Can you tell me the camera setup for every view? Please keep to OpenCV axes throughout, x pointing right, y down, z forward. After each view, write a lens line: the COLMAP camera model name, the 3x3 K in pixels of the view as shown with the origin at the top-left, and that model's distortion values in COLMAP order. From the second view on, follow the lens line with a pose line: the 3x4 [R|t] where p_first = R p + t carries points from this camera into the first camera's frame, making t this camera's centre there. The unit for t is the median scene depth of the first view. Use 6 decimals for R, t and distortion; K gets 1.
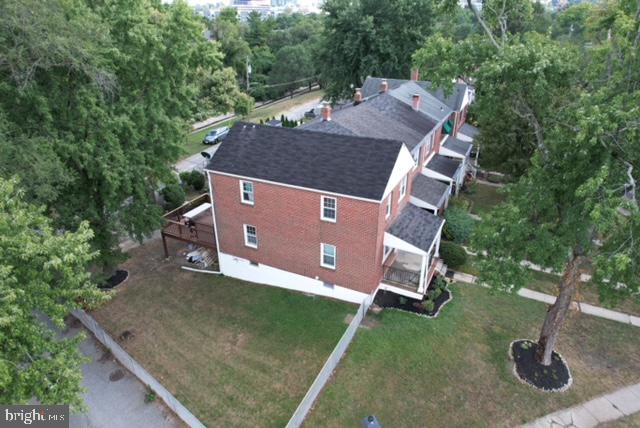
lens RADIAL K [[418.4, 0, 321.8], [0, 418.4, 211.6], [0, 0, 1]] dist [-0.119468, 0.117258]
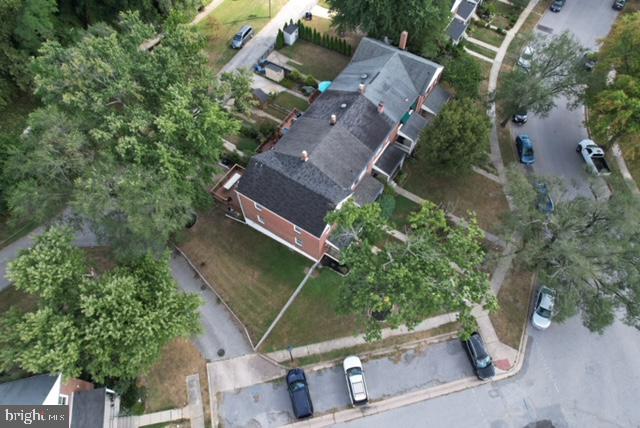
lens RADIAL K [[418.4, 0, 321.8], [0, 418.4, 211.6], [0, 0, 1]] dist [-0.119468, 0.117258]
pose [[0.992882, 0.105744, -0.054810, 0.231760], [-0.056045, 0.820847, 0.568392, -1.211732], [0.105094, -0.561274, 0.820930, -0.576059]]
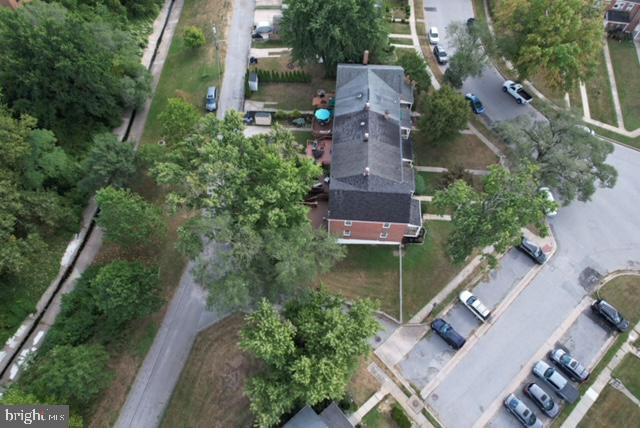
lens RADIAL K [[418.4, 0, 321.8], [0, 418.4, 211.6], [0, 0, 1]] dist [-0.119468, 0.117258]
pose [[0.926077, -0.322247, 0.196312, -0.831865], [0.150327, 0.792268, 0.591365, -1.652261], [-0.346097, -0.518138, 0.782144, -0.827910]]
